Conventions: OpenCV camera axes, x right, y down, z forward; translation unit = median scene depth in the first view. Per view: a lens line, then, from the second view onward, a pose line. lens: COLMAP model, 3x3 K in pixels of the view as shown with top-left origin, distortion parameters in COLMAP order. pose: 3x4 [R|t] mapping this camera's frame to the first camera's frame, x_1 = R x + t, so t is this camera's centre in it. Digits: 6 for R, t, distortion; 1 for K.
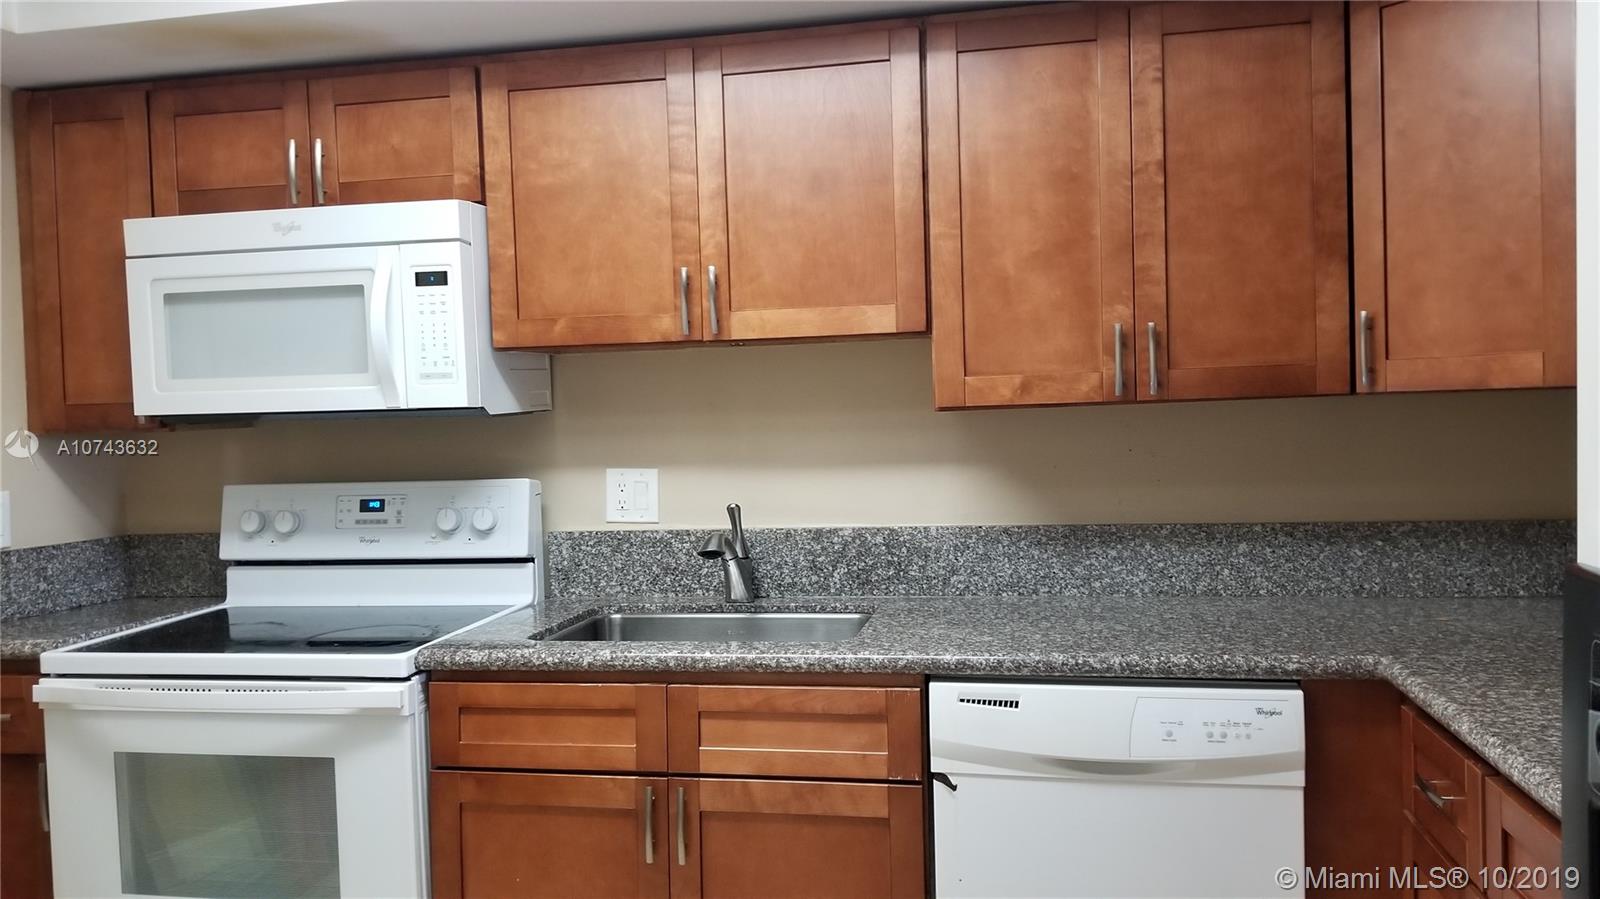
lens RADIAL K [[1241.6, 0, 825.0], [0, 1241.6, 448.8], [0, 0, 1]] dist [0.106740, -0.221971]
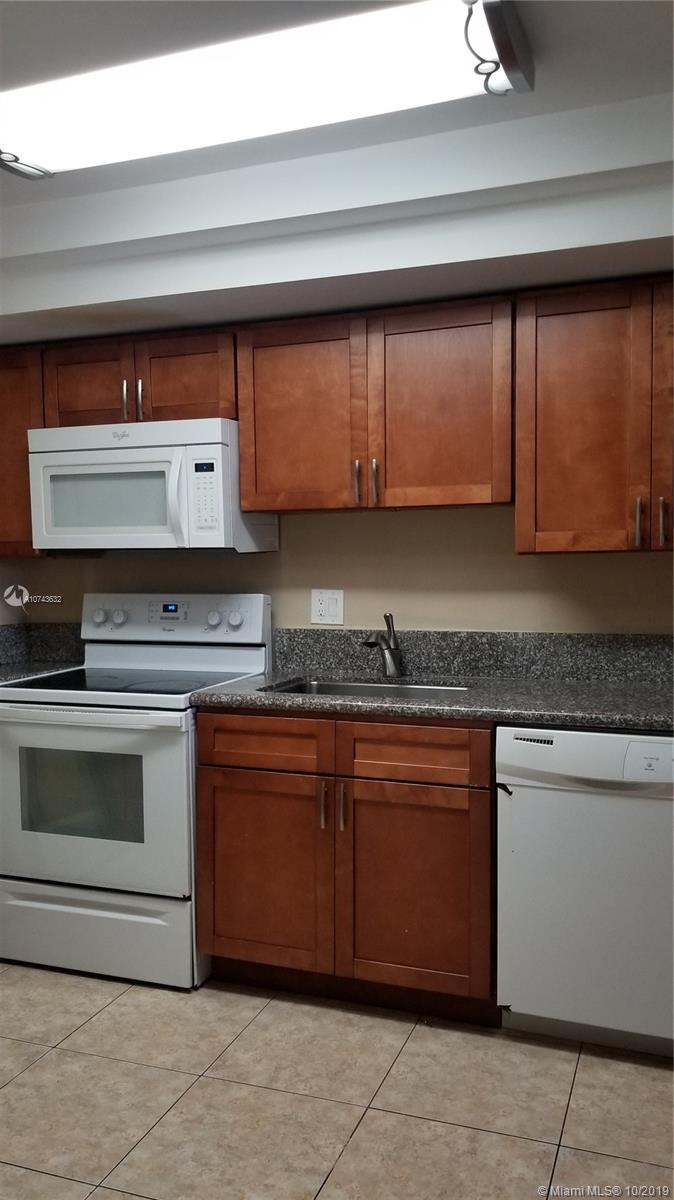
lens RADIAL K [[931.2, 0, 341.5], [0, 931.2, 623.7], [0, 0, 1]] dist [0.106740, -0.221971]
pose [[0.983038, 0.031553, -0.180669, 0.085234], [-0.024467, 0.998847, 0.041315, 0.011644], [0.181765, -0.036194, 0.982676, -0.163155]]
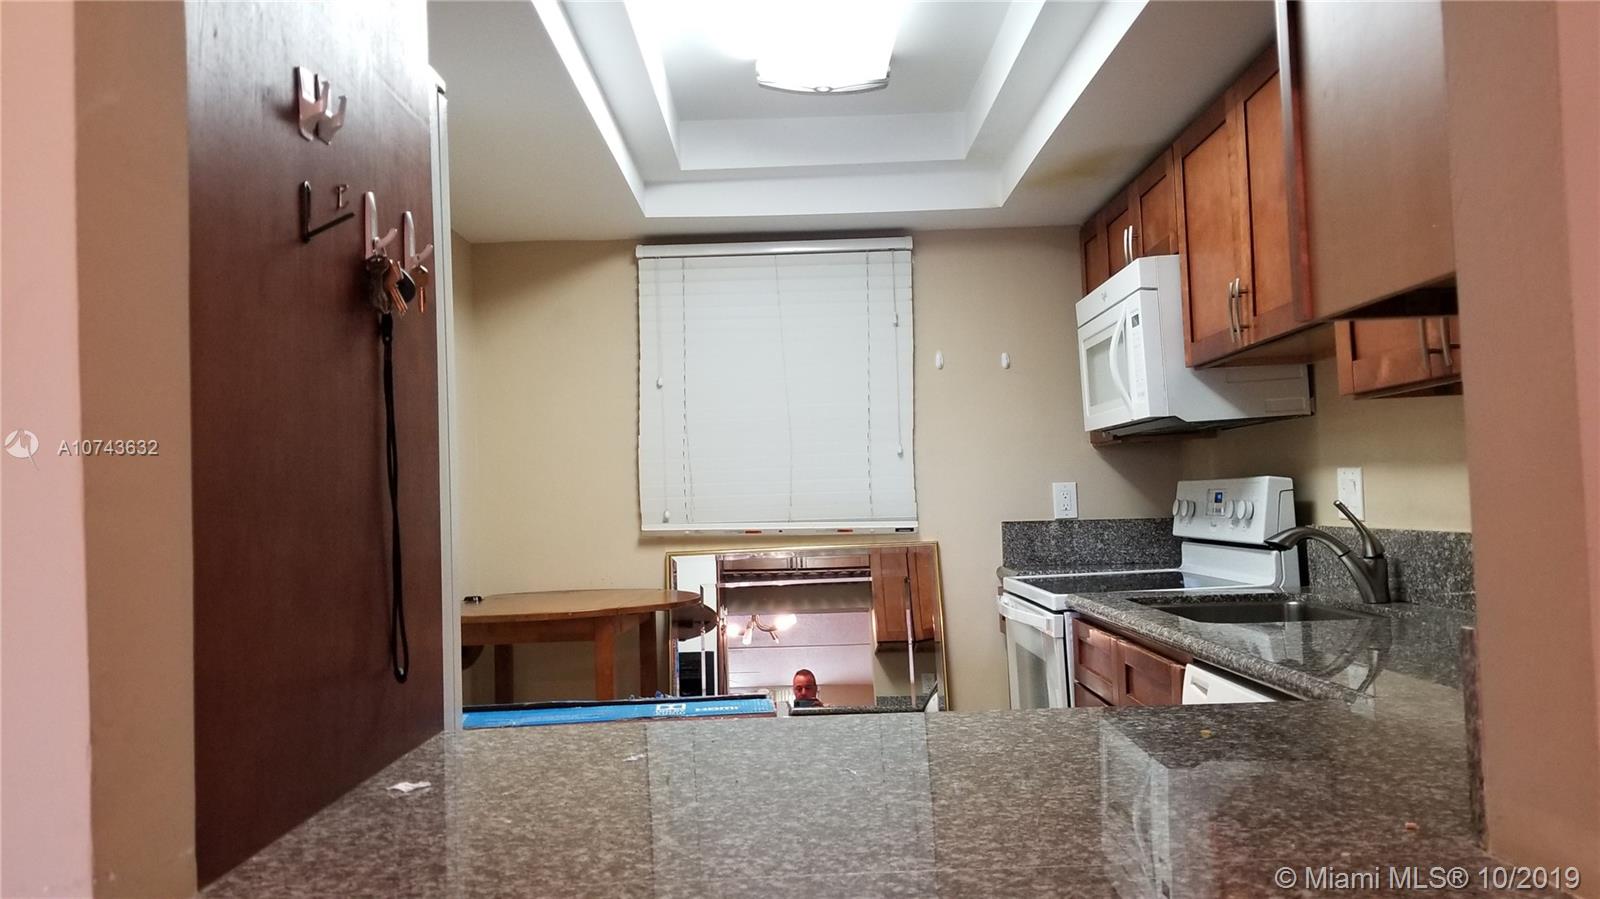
lens RADIAL K [[1241.6, 0, 825.0], [0, 1241.6, 448.8], [0, 0, 1]] dist [0.106740, -0.221971]
pose [[0.193179, -0.018337, -0.980992, 0.907381], [0.000792, 0.999828, -0.018534, 0.022171], [0.981163, 0.002804, 0.193161, 0.425833]]
